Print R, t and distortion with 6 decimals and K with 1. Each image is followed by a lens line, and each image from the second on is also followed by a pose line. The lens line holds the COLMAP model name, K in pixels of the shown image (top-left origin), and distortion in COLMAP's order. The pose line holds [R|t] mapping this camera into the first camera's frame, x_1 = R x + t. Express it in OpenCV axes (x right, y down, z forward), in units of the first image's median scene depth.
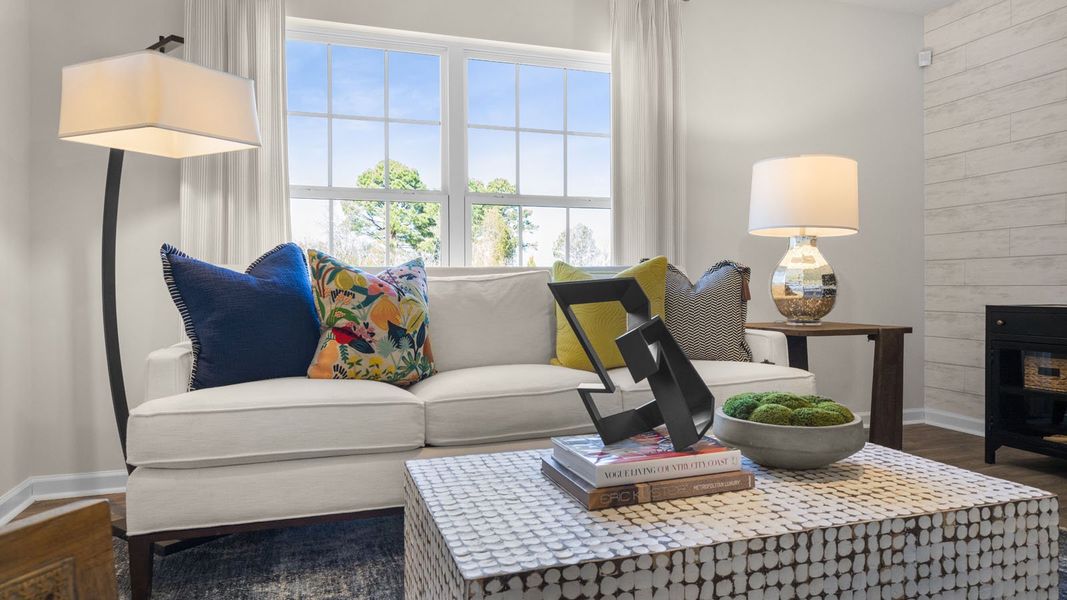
lens RADIAL K [[662.9, 0, 530.9], [0, 662.9, 319.7], [0, 0, 1]] dist [0.007629, 0.000882]
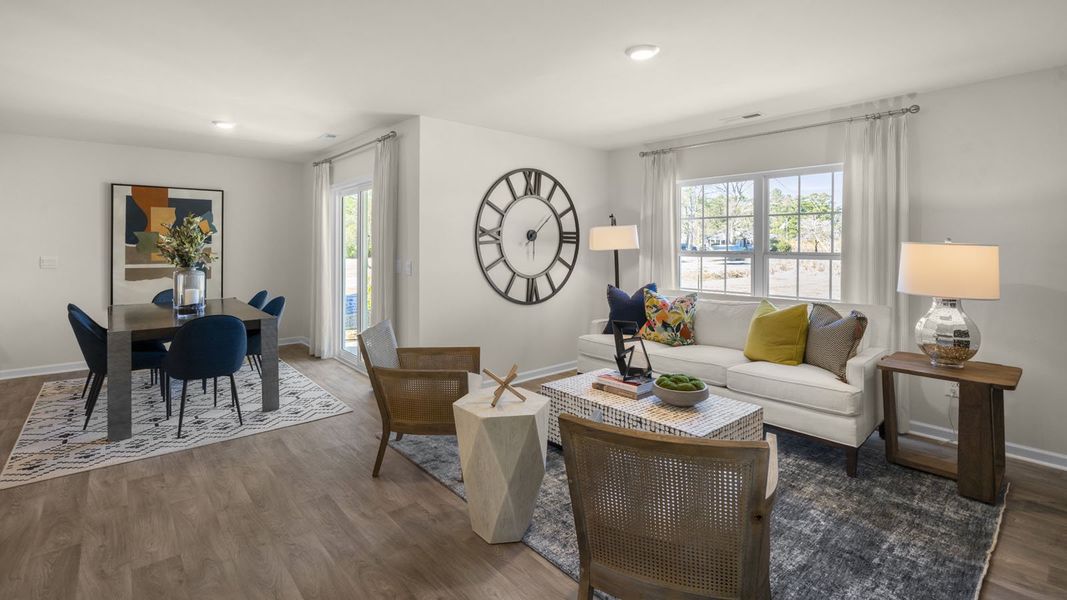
lens RADIAL K [[473.8, 0, 530.5], [0, 473.8, 296.1], [0, 0, 1]] dist [-0.007003, -0.000367]
pose [[0.399196, 0.105029, -0.910830, 0.960416], [-0.047979, 0.994449, 0.093643, -0.184361], [0.915609, 0.006319, 0.402019, -0.144234]]
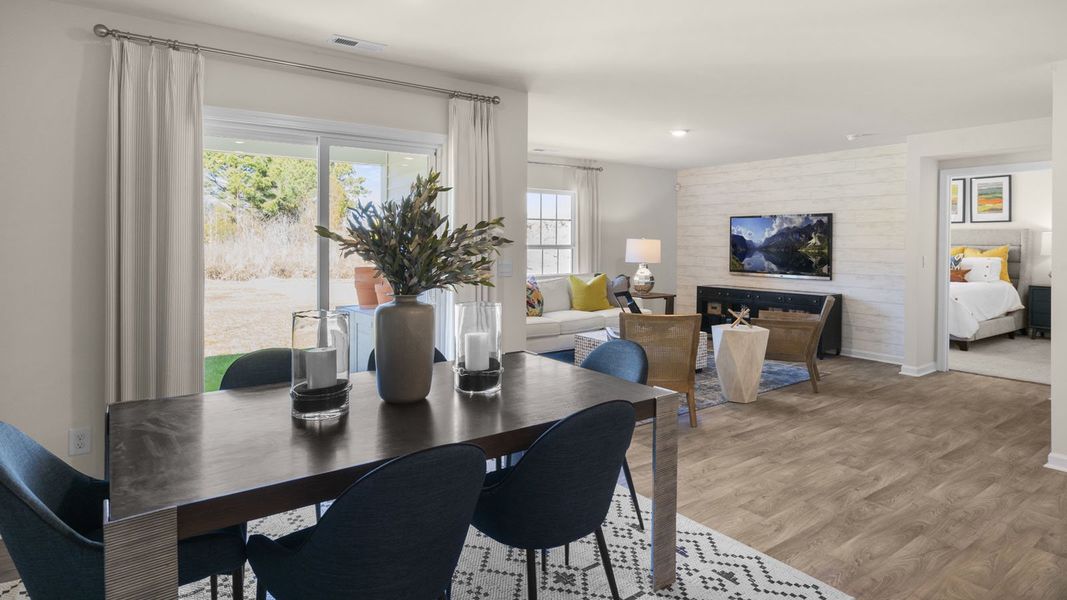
lens RADIAL K [[574.7, 0, 532.1], [0, 574.7, 301.0], [0, 0, 1]] dist [0.003247, 0.000343]
pose [[0.949986, -0.023694, 0.311392, -0.878091], [0.005842, 0.998292, 0.058137, -0.116625], [-0.312238, -0.053410, 0.948501, -1.300218]]
